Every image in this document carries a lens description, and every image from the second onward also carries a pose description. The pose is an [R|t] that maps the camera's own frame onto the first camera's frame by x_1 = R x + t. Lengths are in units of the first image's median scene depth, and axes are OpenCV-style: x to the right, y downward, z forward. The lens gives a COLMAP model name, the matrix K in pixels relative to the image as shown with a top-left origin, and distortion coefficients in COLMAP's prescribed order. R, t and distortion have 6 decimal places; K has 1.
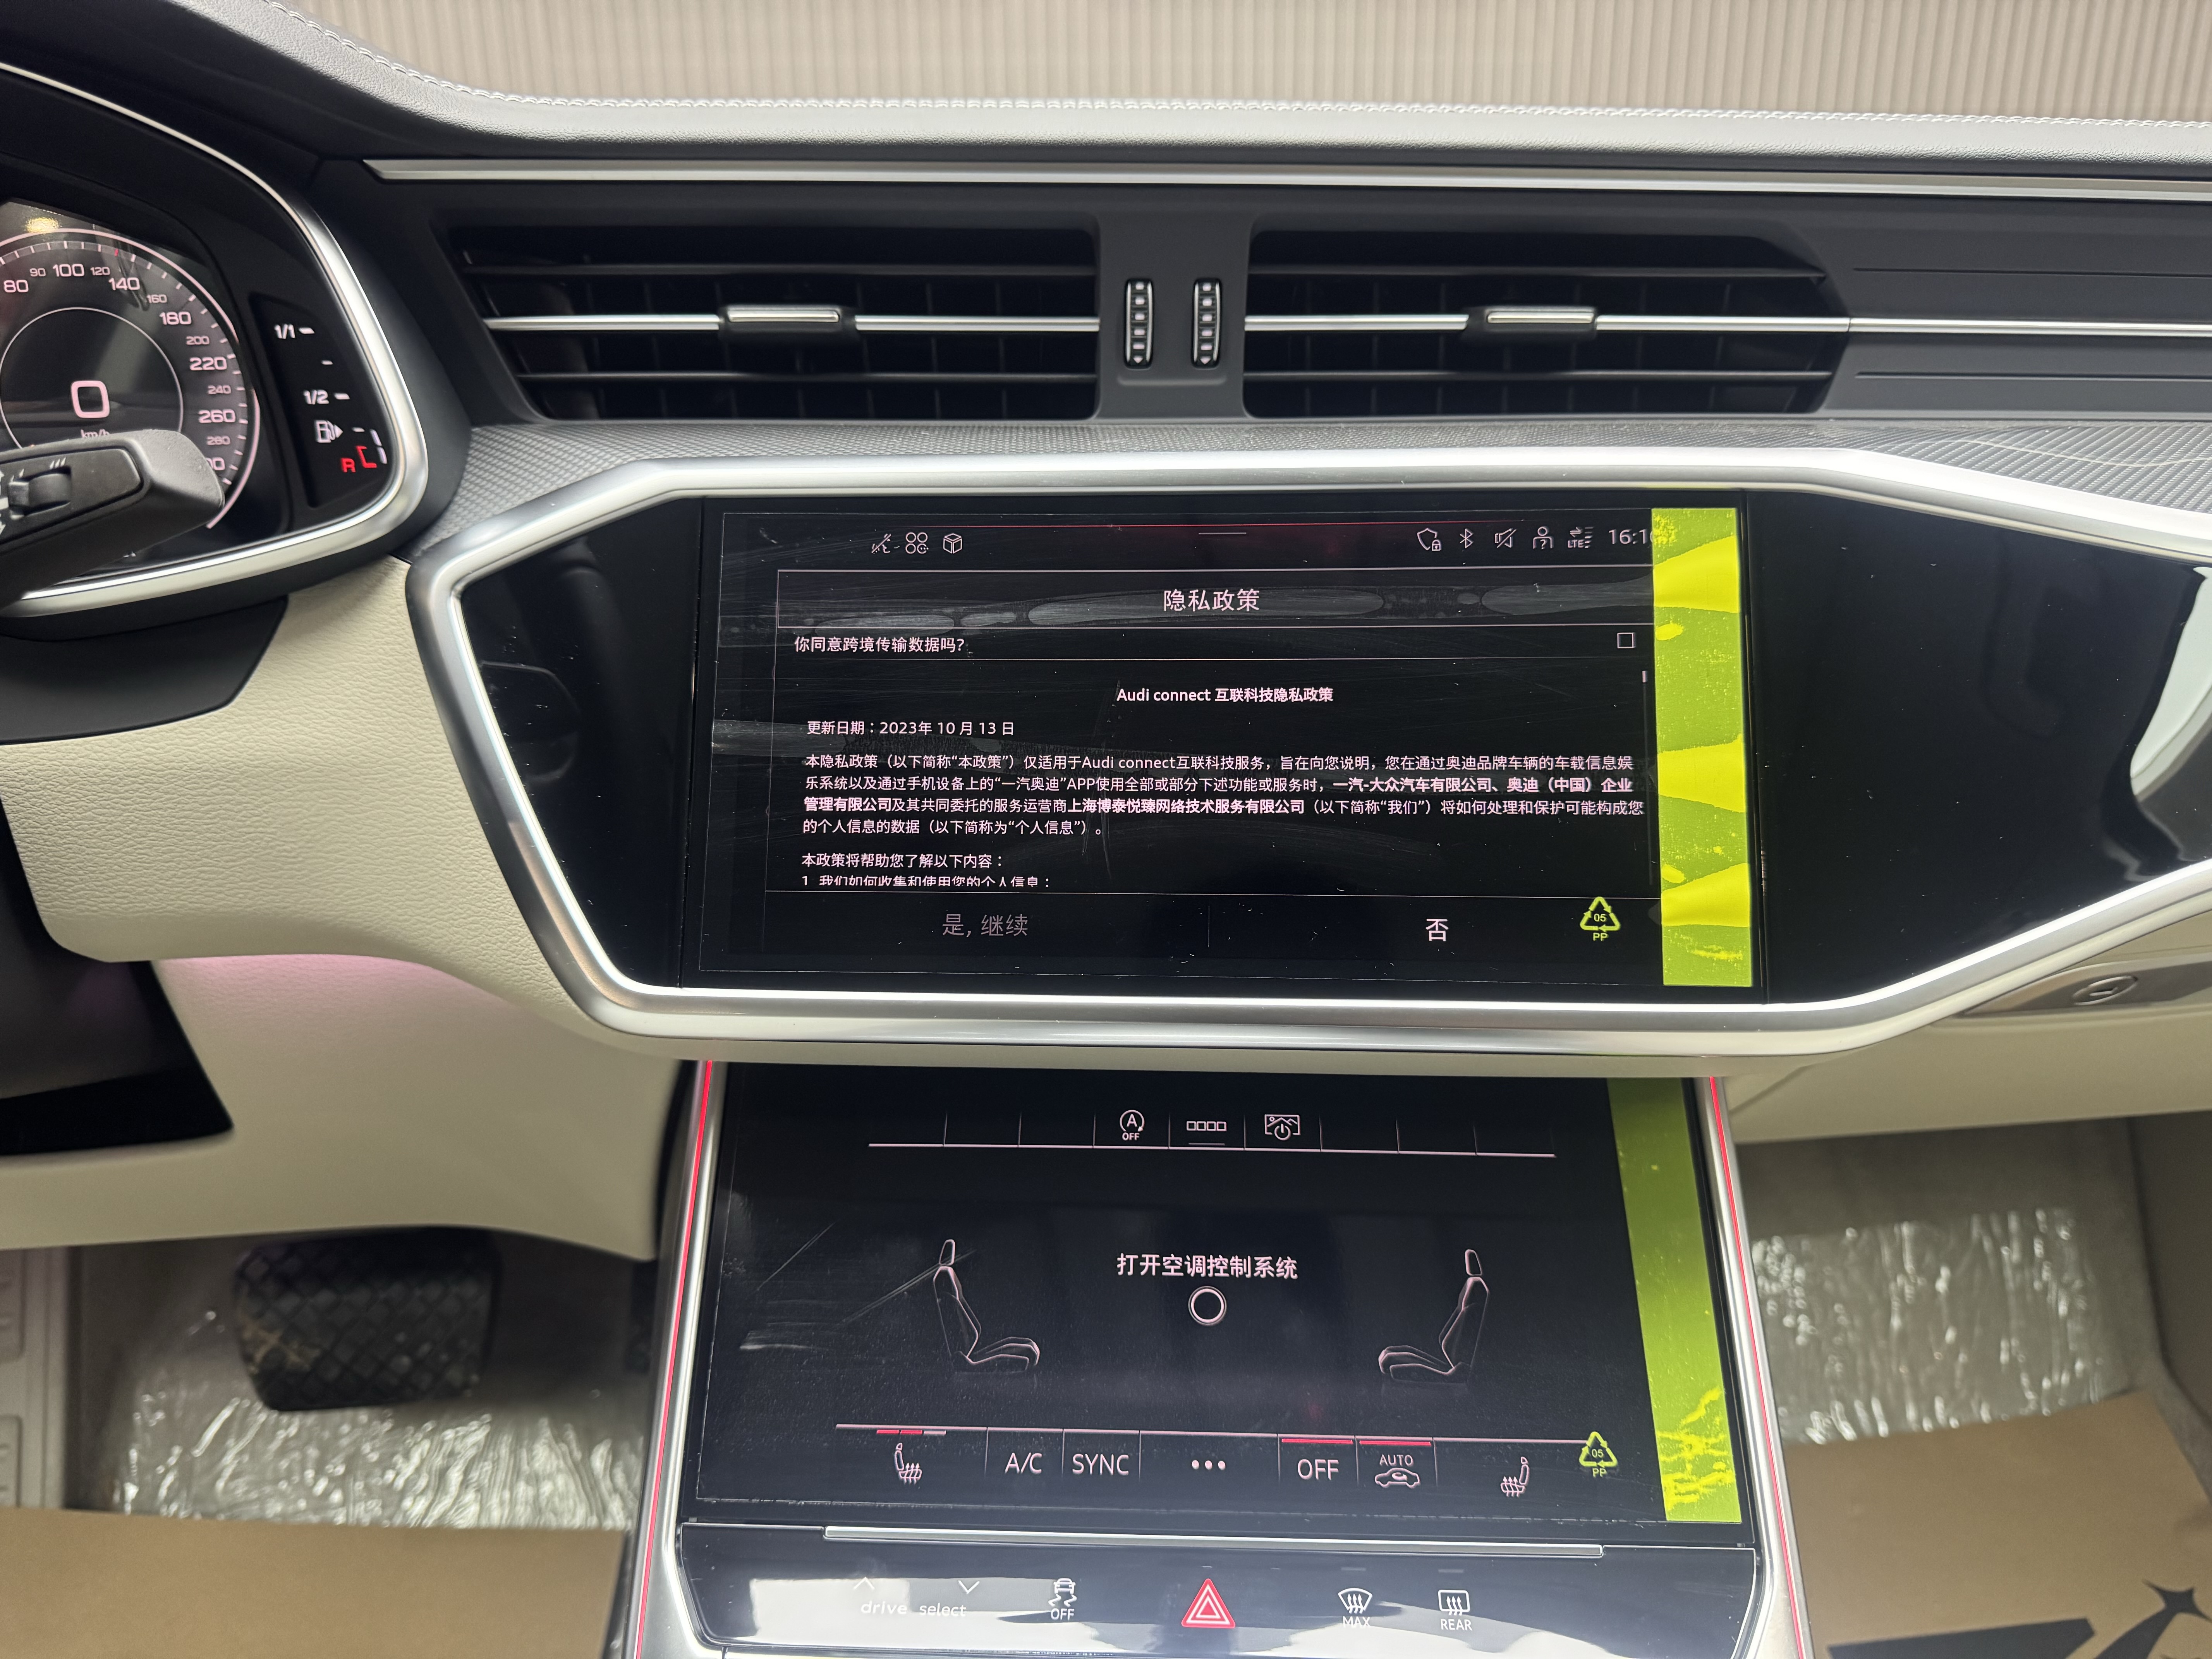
lens RADIAL K [[1604.3, 0, 1076.6], [0, 1604.3, 808.0], [0, 0, 1]] dist [0.060038, -0.082182]
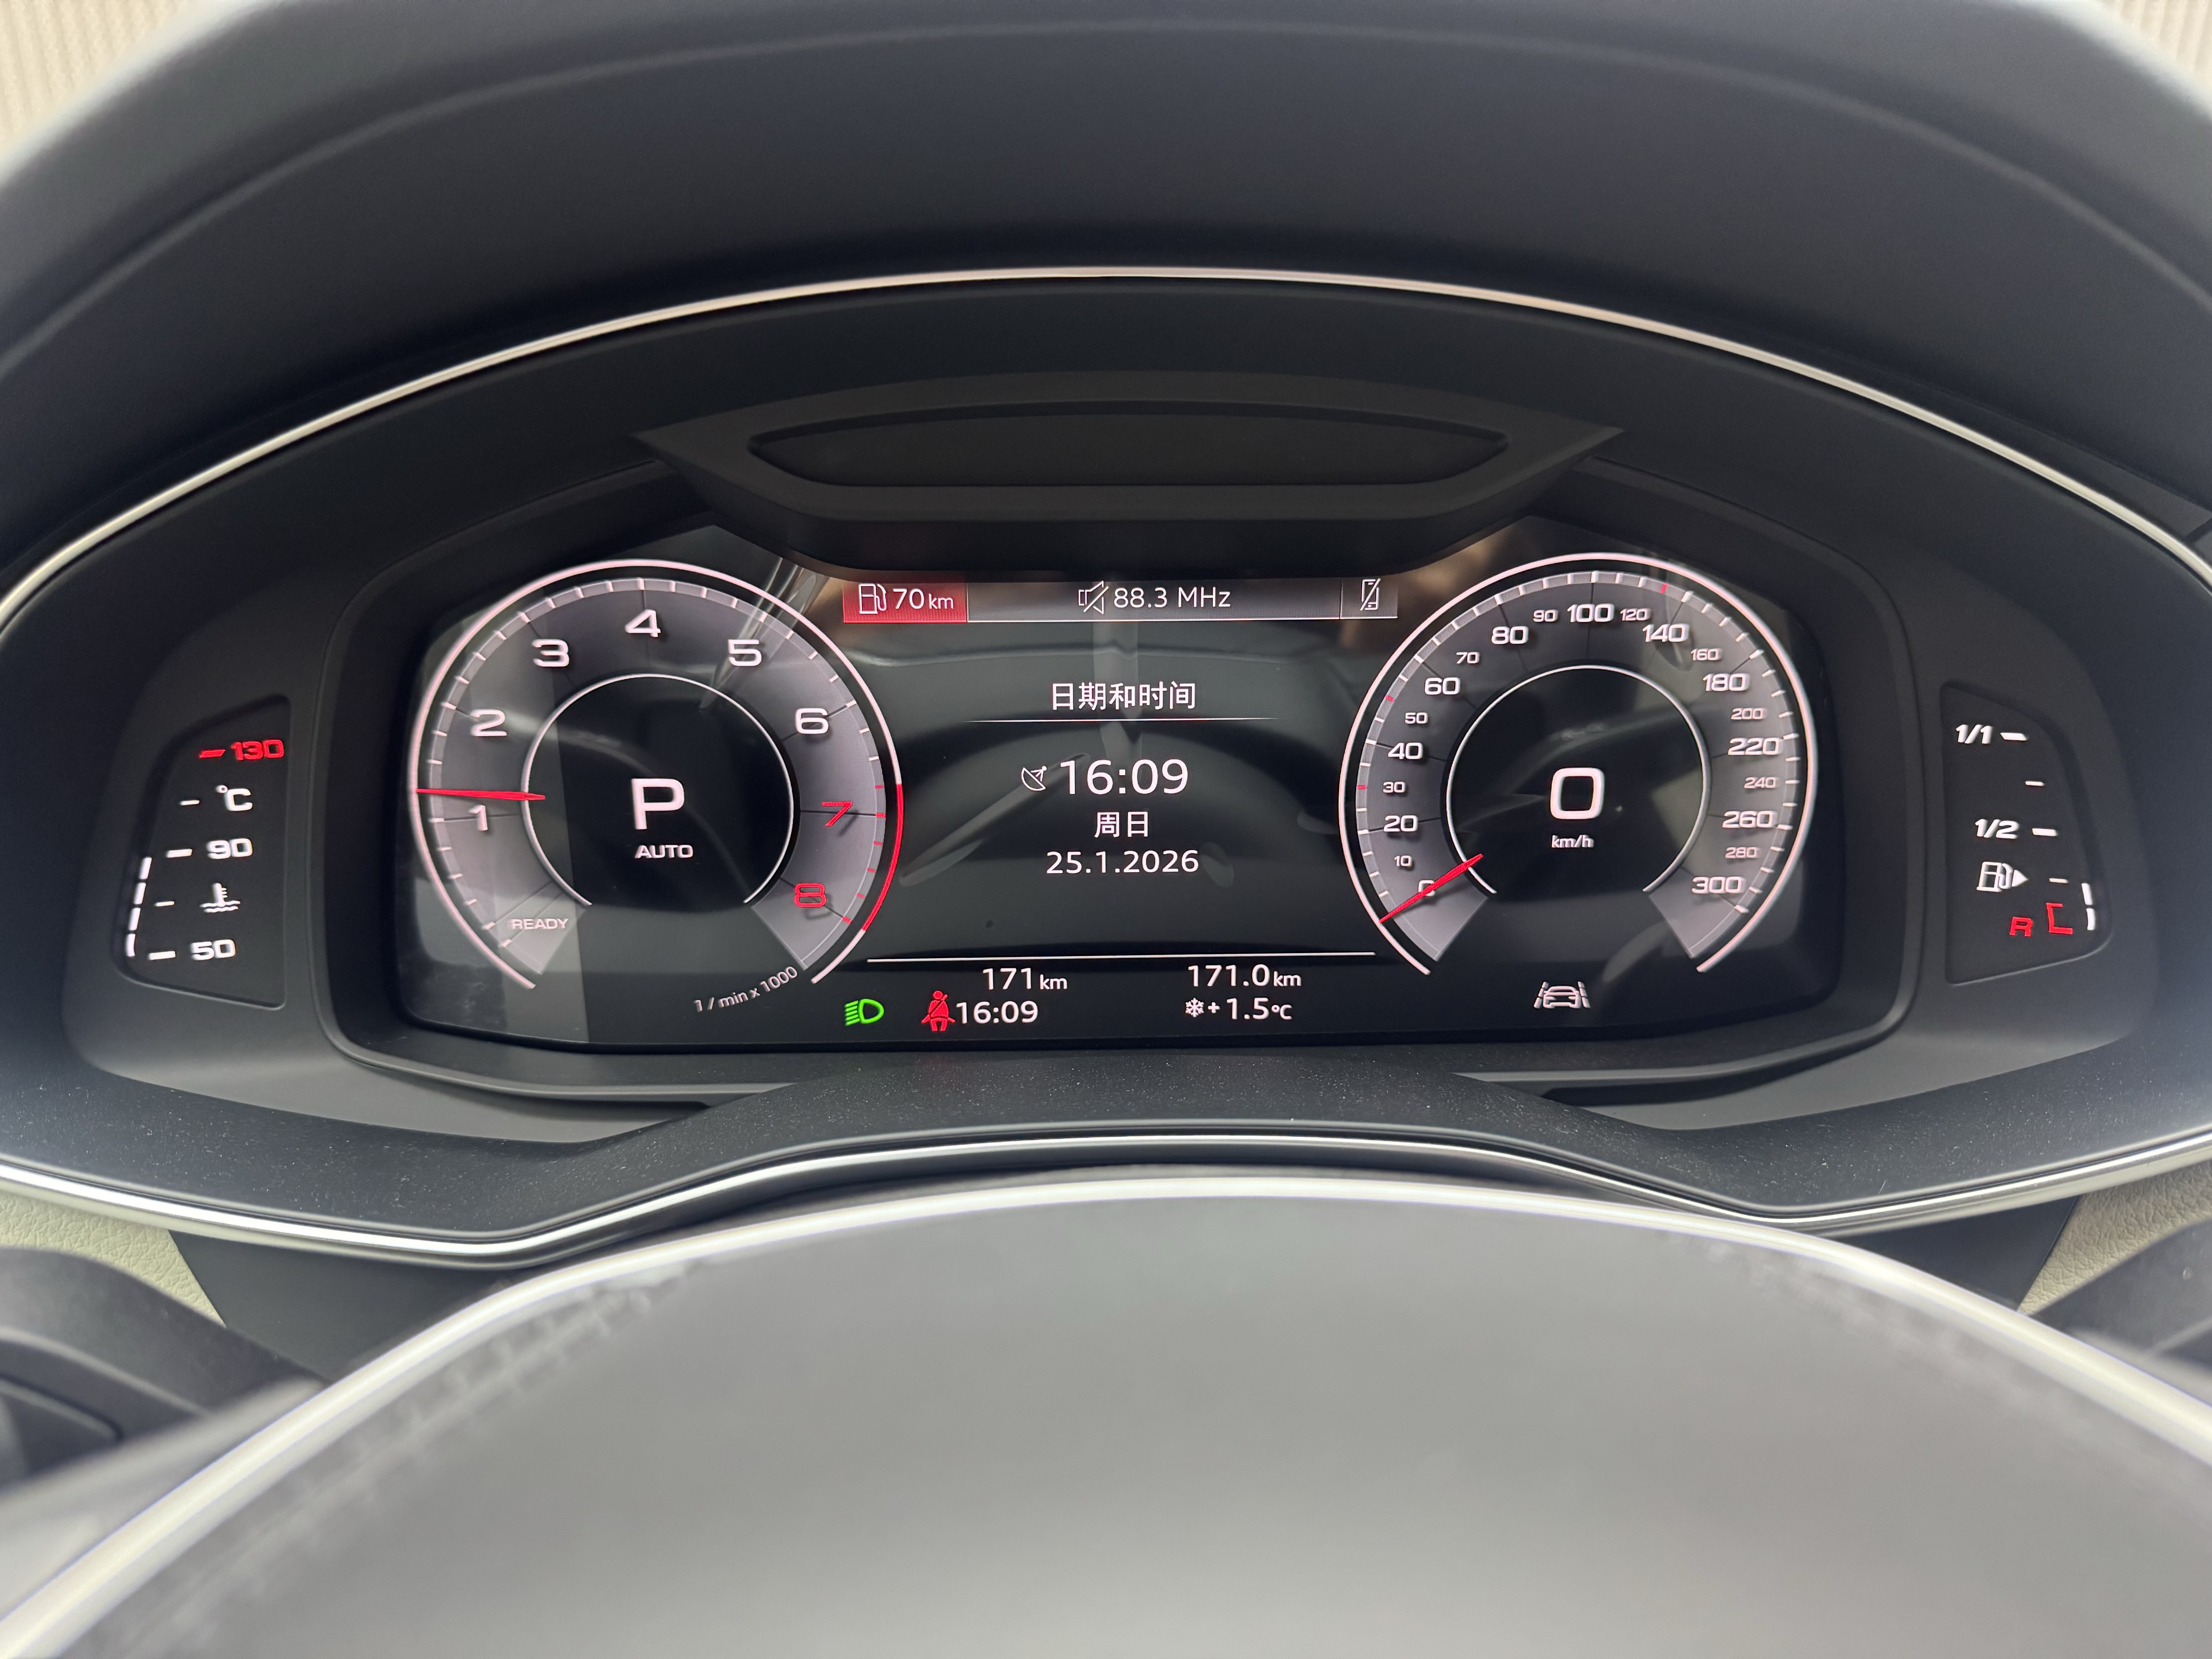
lens RADIAL K [[1604.3, 0, 1102.9], [0, 1604.3, 826.1], [0, 0, 1]] dist [0.060038, -0.082182]
pose [[0.997245, 0.041809, -0.061280, -0.808470], [-0.038345, 0.997657, 0.056655, -0.283762], [0.063505, -0.054149, 0.996511, 0.323038]]
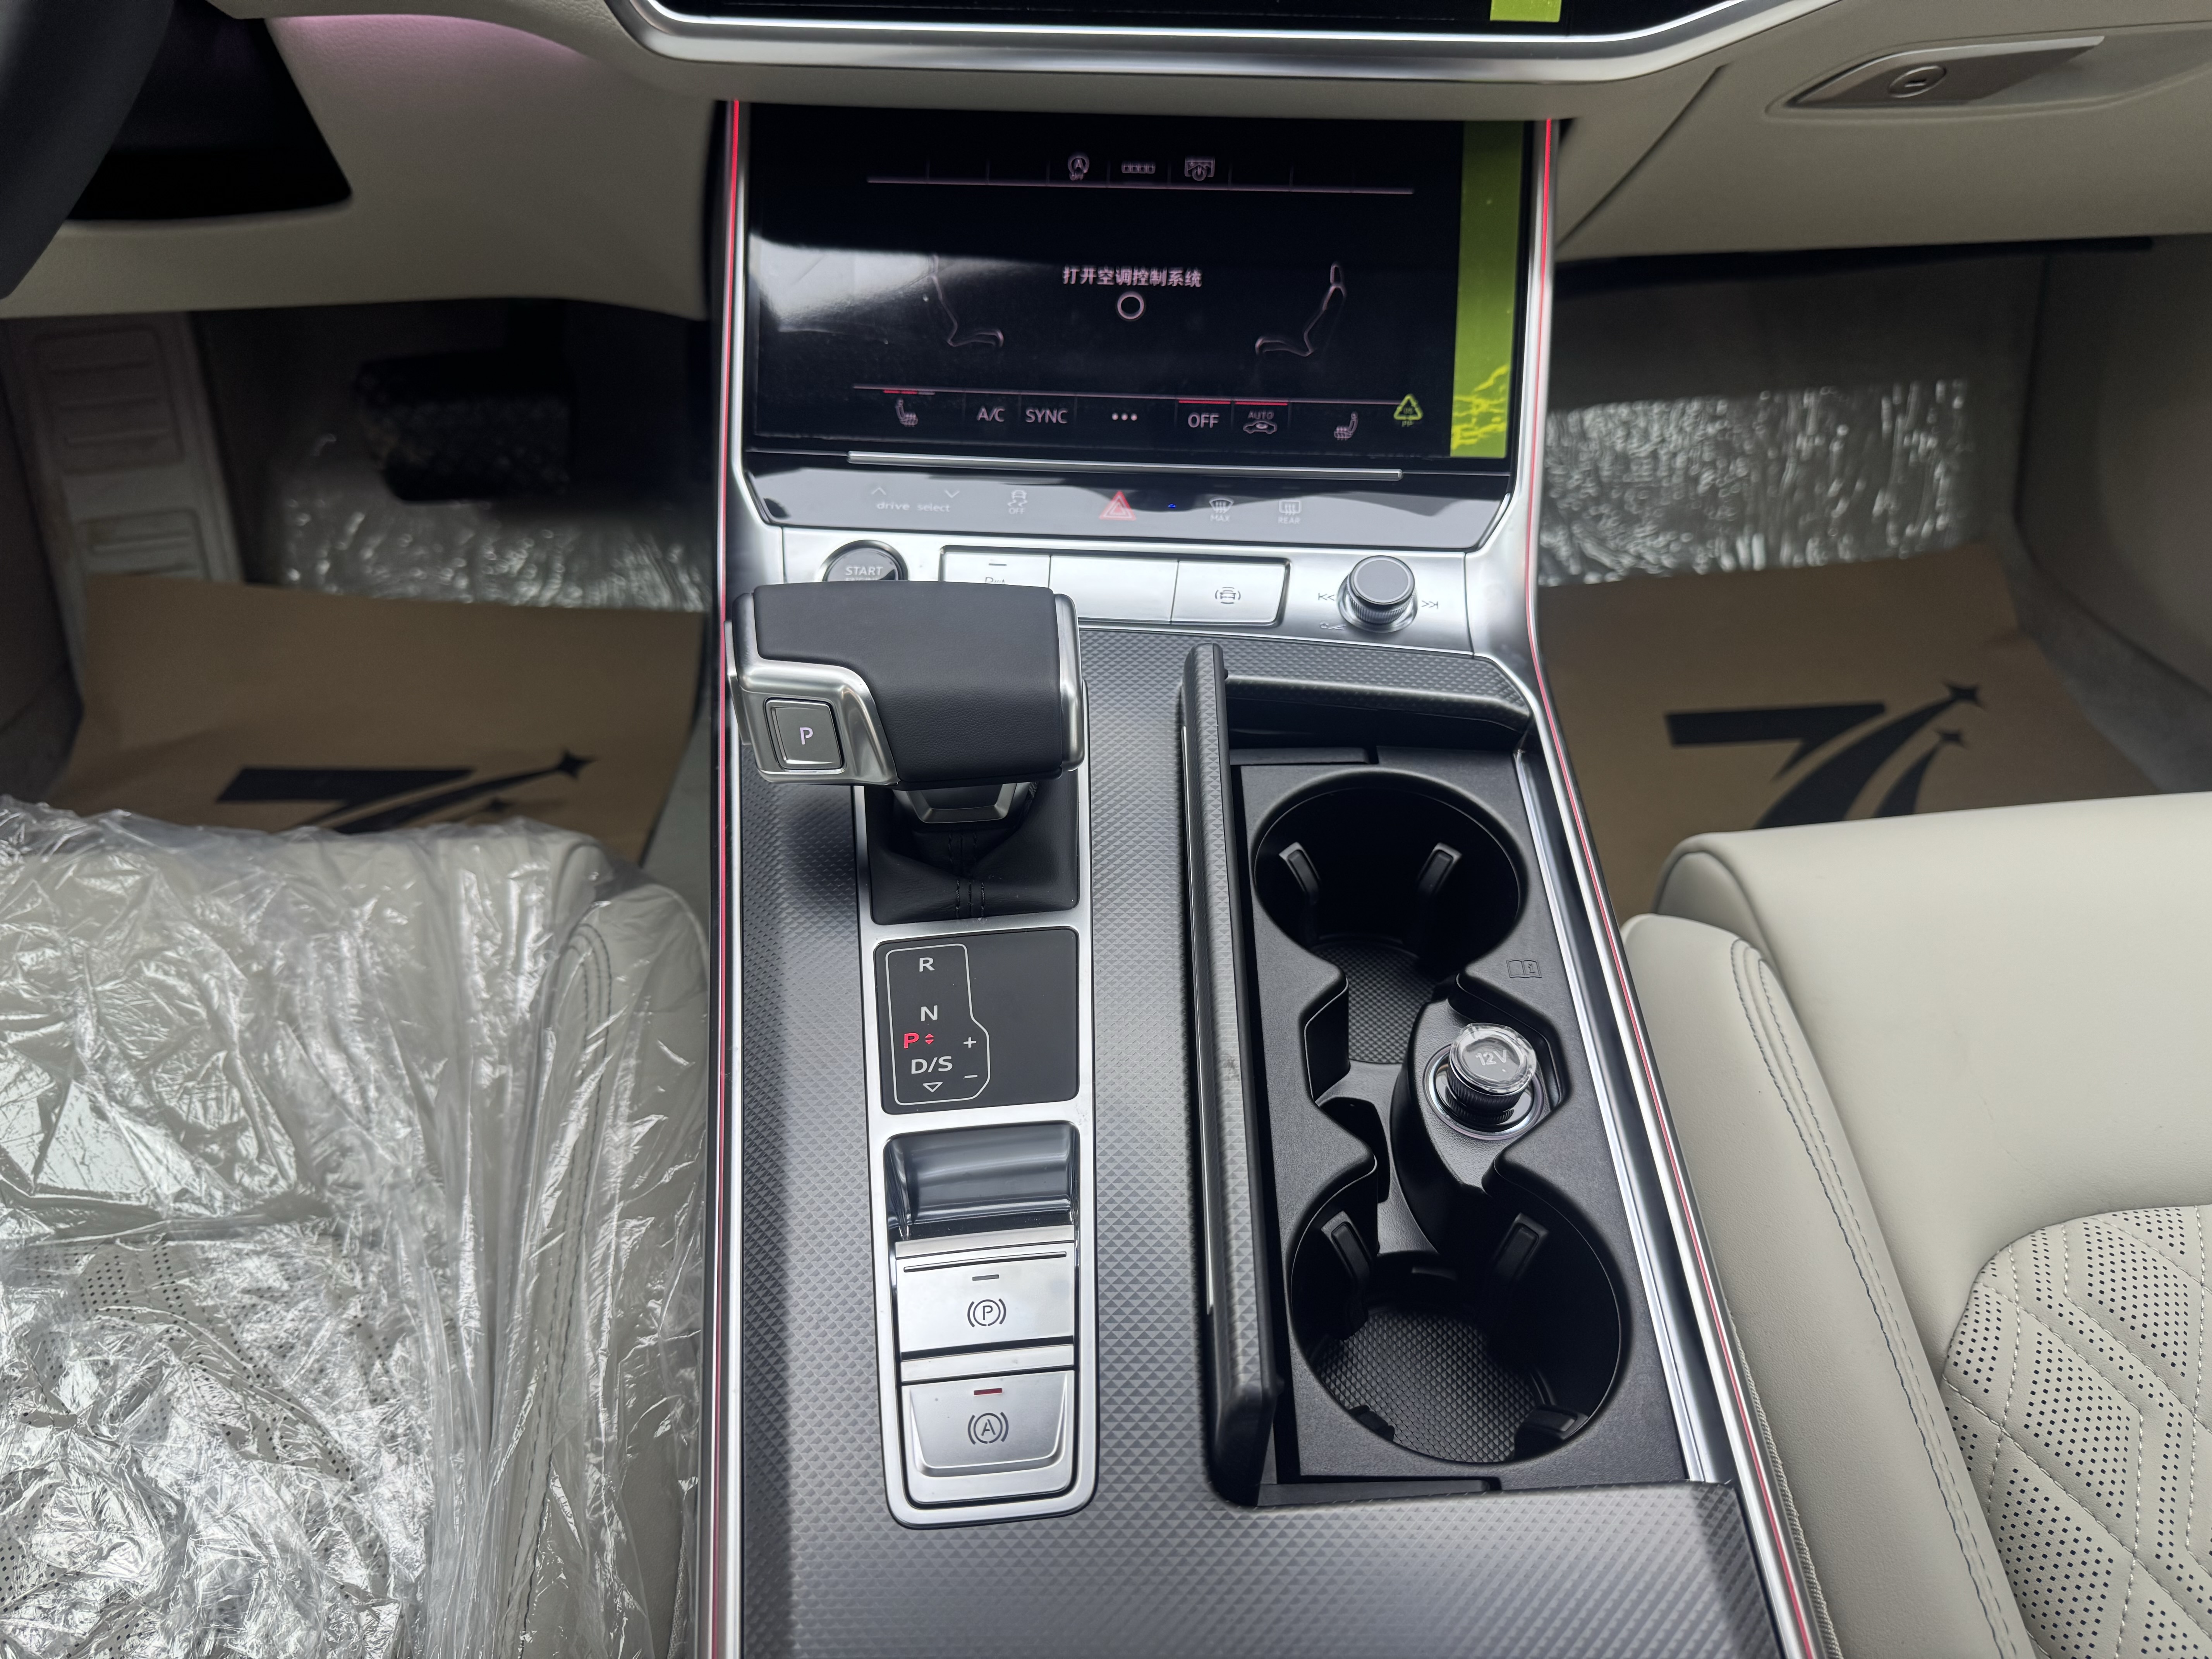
lens RADIAL K [[1604.3, 0, 1077.6], [0, 1604.3, 831.7], [0, 0, 1]] dist [0.060038, -0.082182]
pose [[0.999660, 0.019853, -0.016928, 0.065044], [-0.010538, 0.900799, 0.434109, 0.117756], [0.023867, -0.433783, 0.900701, -0.350268]]
